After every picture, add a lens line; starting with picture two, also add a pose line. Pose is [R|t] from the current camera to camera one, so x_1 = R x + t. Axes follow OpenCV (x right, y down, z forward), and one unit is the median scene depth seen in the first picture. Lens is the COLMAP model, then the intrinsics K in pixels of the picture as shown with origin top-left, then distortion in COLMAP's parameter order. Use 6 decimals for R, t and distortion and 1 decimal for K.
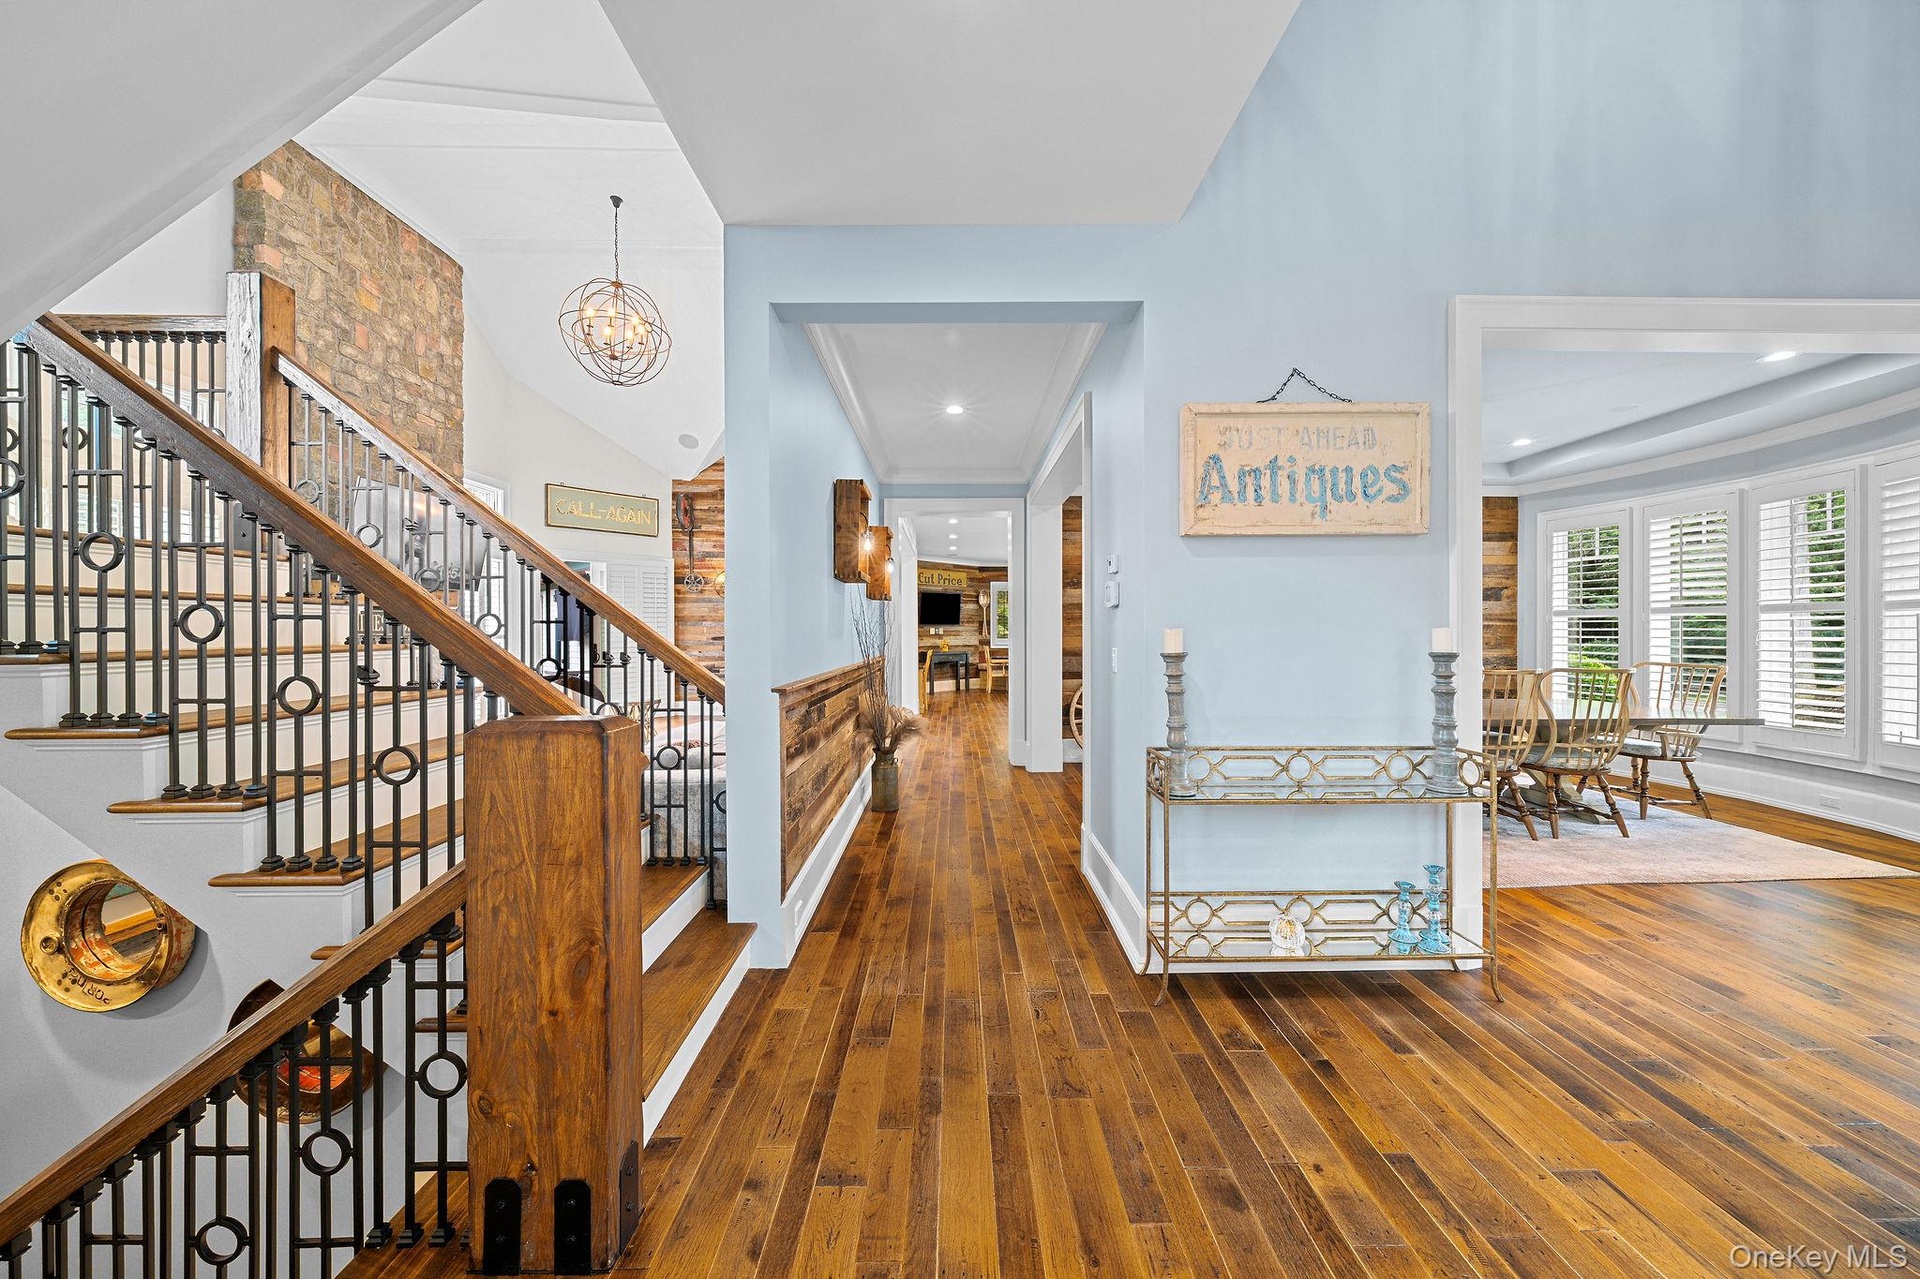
lens RADIAL K [[652.2, 0, 951.7], [0, 652.2, 635.2], [0, 0, 1]] dist [-0.000845, 0.000190]
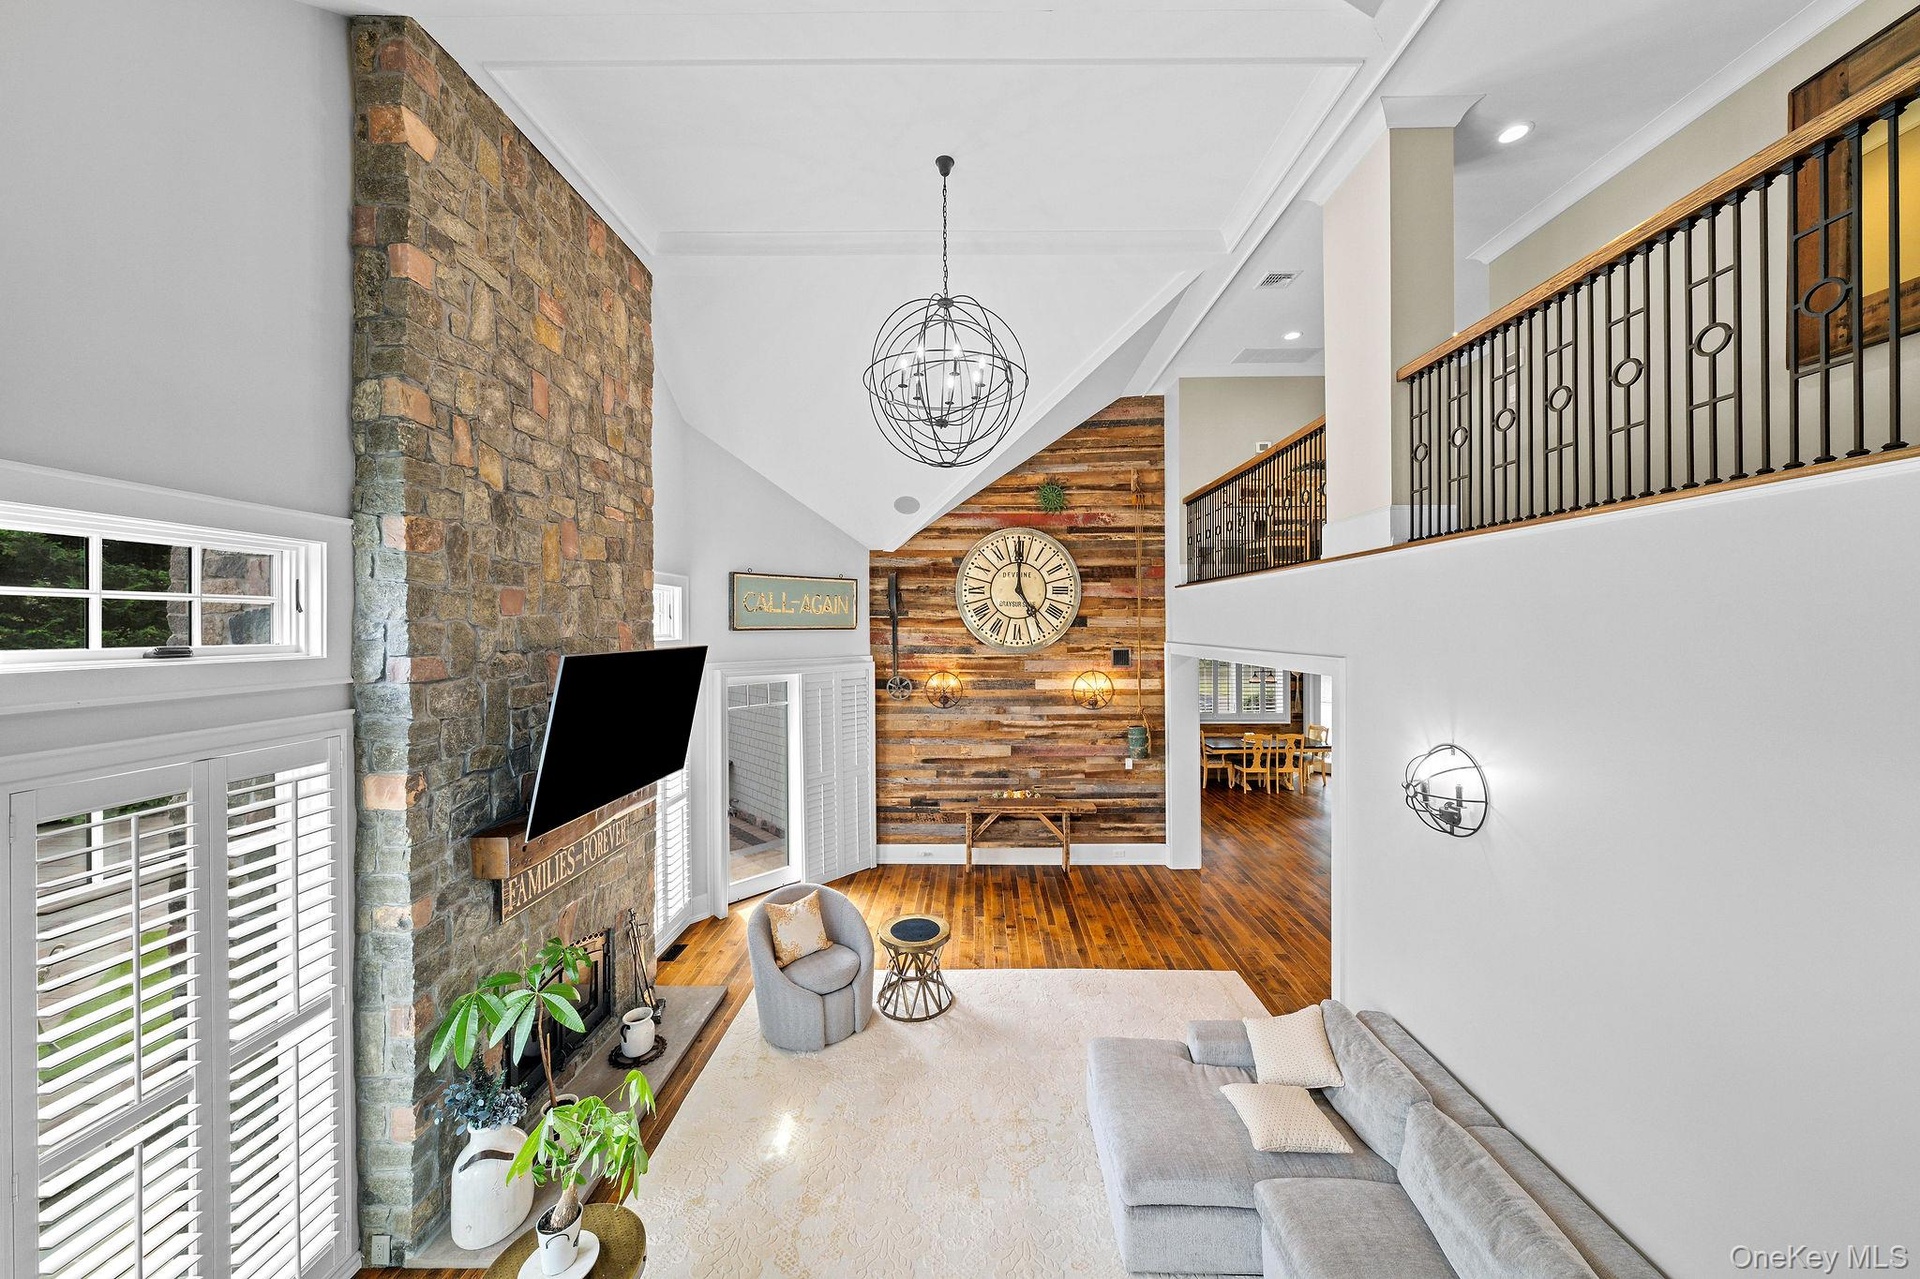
lens RADIAL K [[653.7, 0, 961.9], [0, 653.7, 630.3], [0, 0, 1]] dist [-0.003441, 0.000318]
pose [[0.999732, -0.000177, -0.023165, -0.475409], [0.000189, 1.000000, 0.000530, -0.228353], [0.023165, -0.000534, 0.999732, 0.385031]]
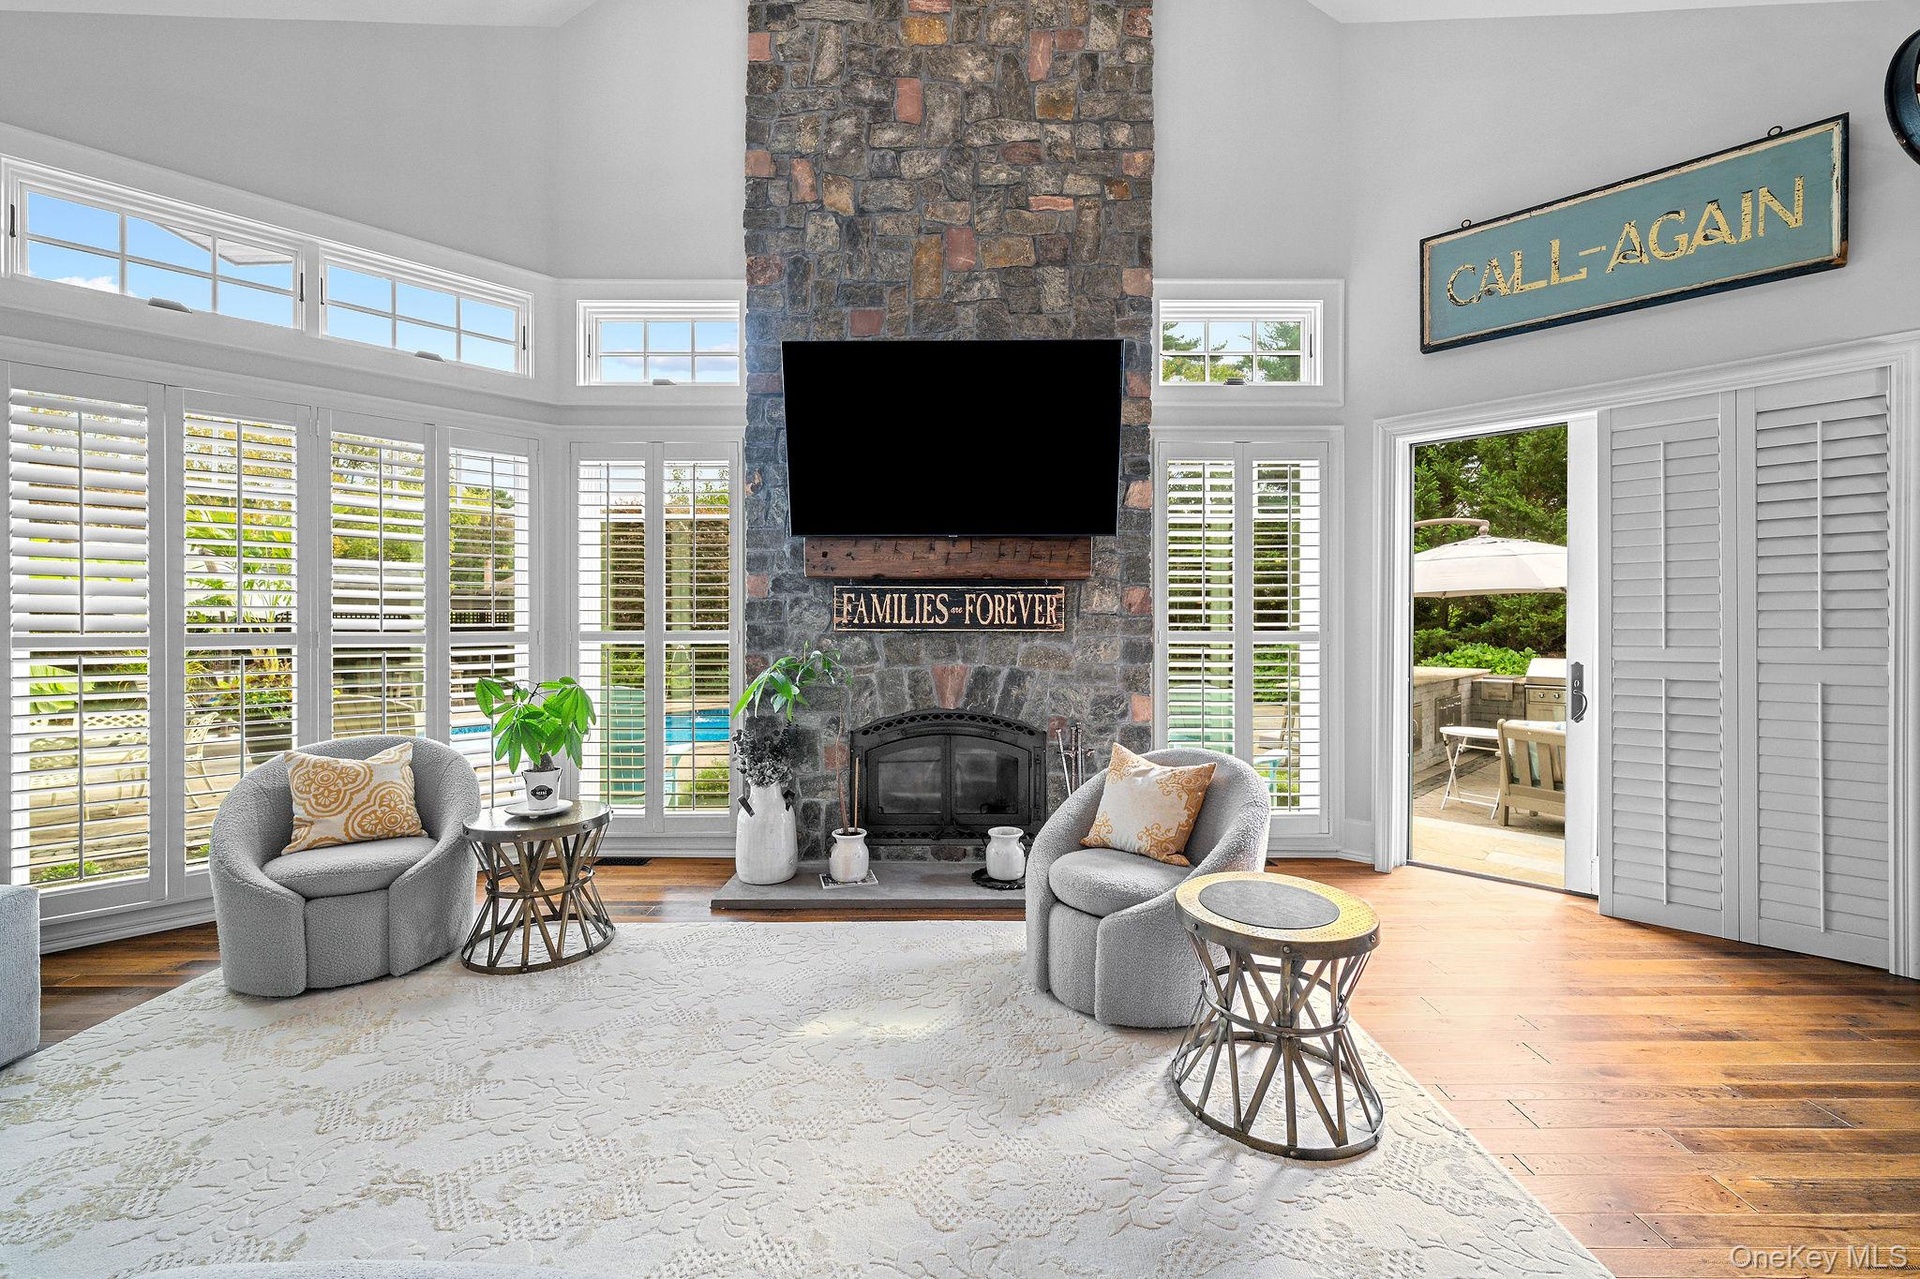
lens RADIAL K [[798.1, 0, 964.7], [0, 798.1, 631.8], [0, 0, 1]] dist [0.000072, 0.000159]
pose [[0.002584, 0.009057, -0.999956, -0.199415], [-0.005774, 0.999942, 0.009042, -0.005188], [0.999980, 0.005751, 0.002636, 0.988540]]
